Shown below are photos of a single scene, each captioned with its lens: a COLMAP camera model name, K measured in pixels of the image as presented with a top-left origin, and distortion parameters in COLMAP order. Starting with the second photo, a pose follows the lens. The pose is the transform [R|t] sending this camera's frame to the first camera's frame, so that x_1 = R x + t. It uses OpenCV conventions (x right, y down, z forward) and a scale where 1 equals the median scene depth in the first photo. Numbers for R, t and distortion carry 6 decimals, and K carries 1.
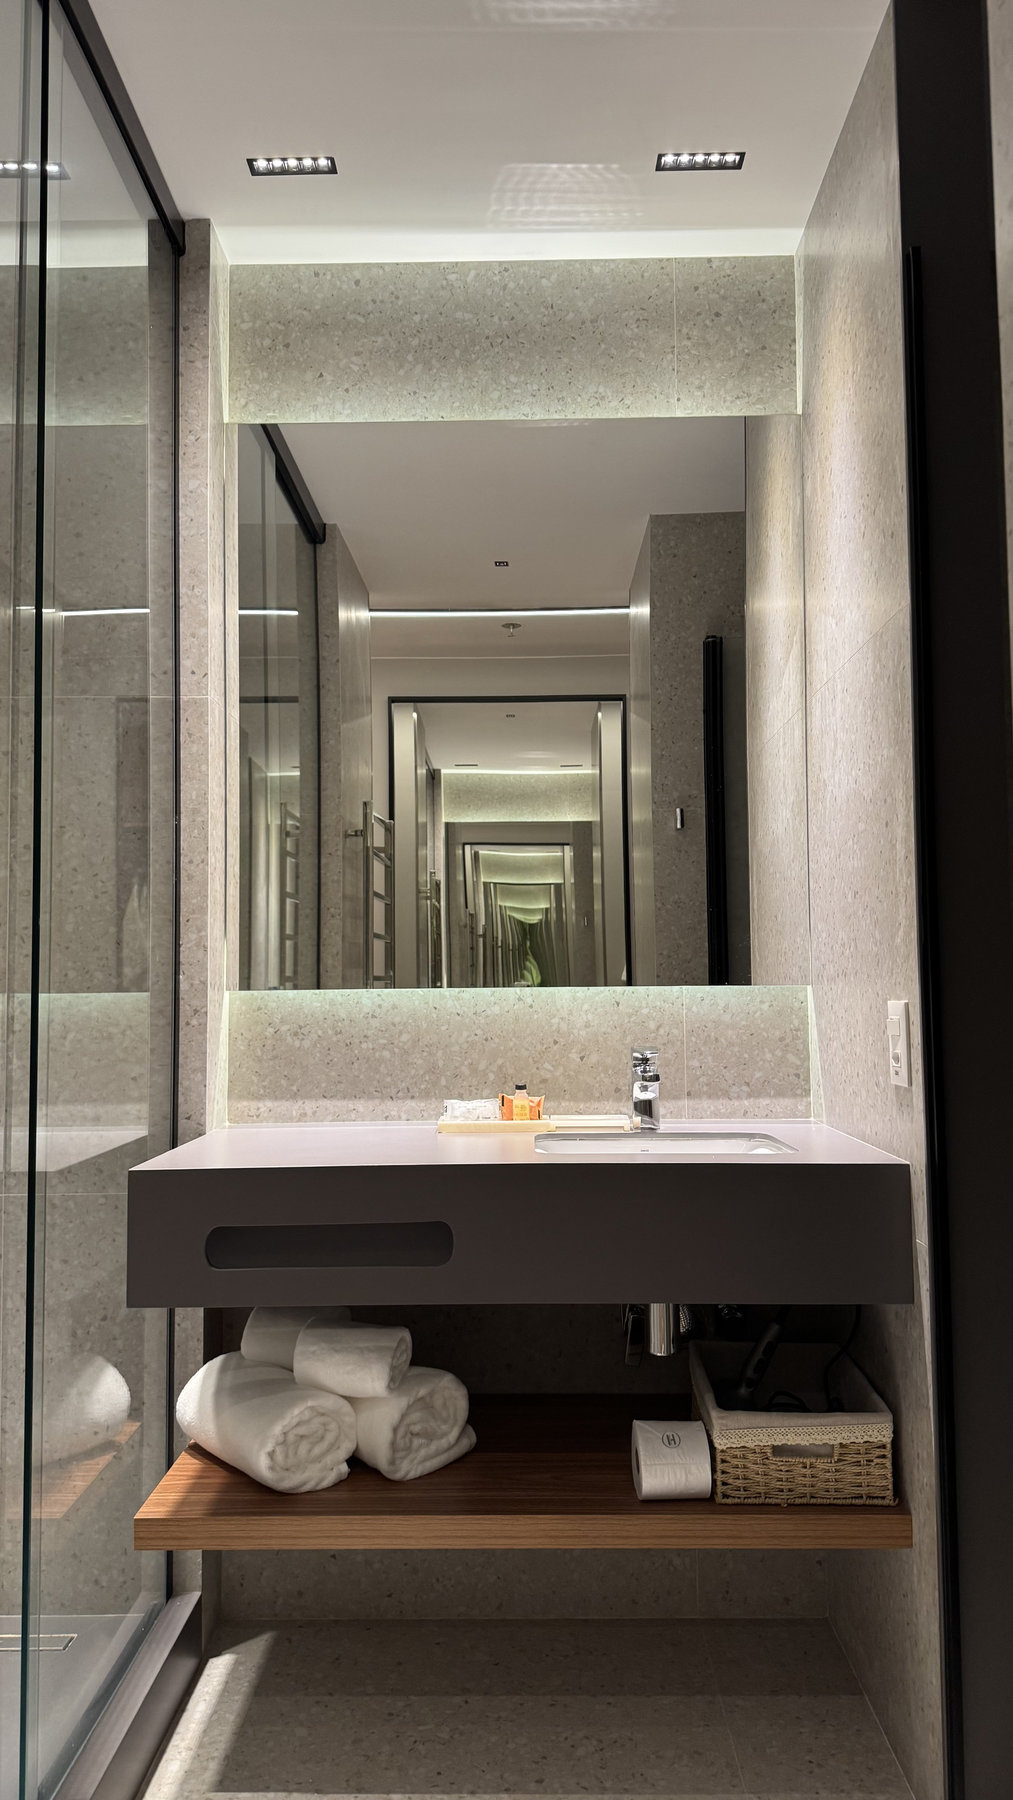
lens RADIAL K [[1250.5, 0, 517.2], [0, 1250.5, 902.4], [0, 0, 1]] dist [0.058373, -0.071912]
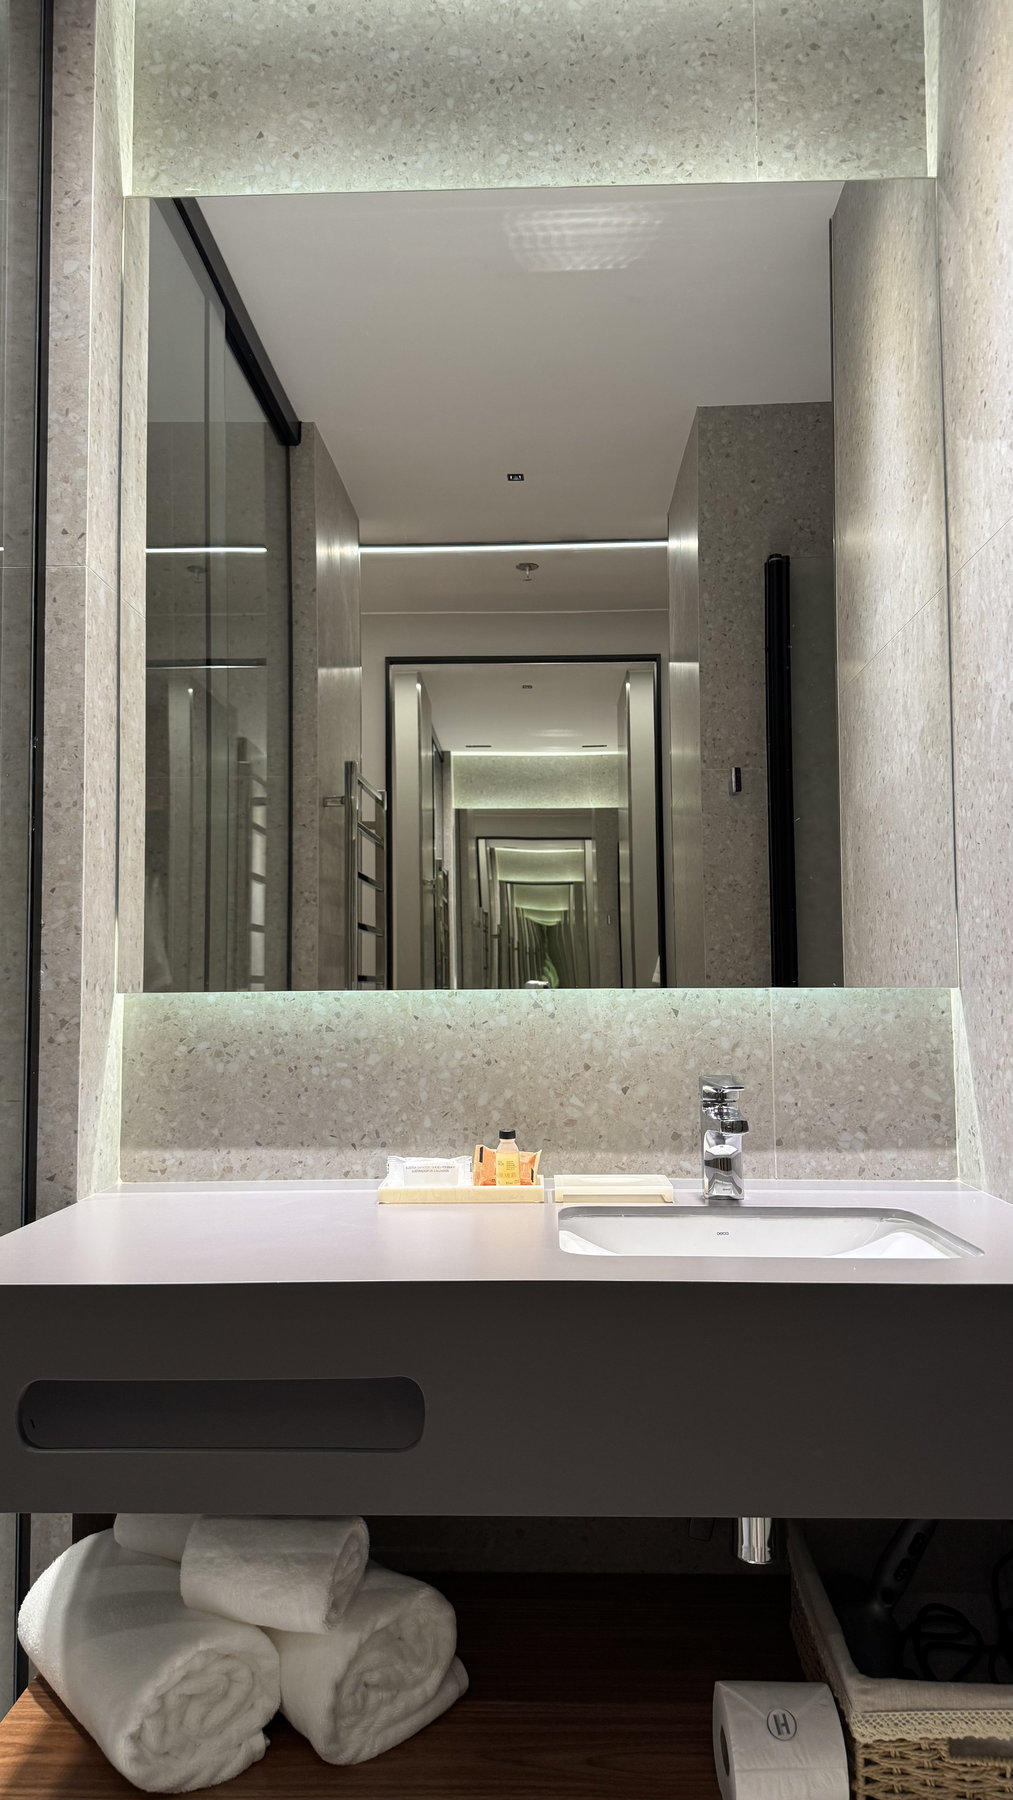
lens RADIAL K [[1250.5, 0, 503.7], [0, 1250.5, 893.4], [0, 0, 1]] dist [0.058373, -0.071912]
pose [[0.999683, 0.000893, -0.025150, 0.001508], [-0.001175, 0.999937, -0.011190, 0.022166], [0.025139, 0.011216, 0.999621, 0.296481]]
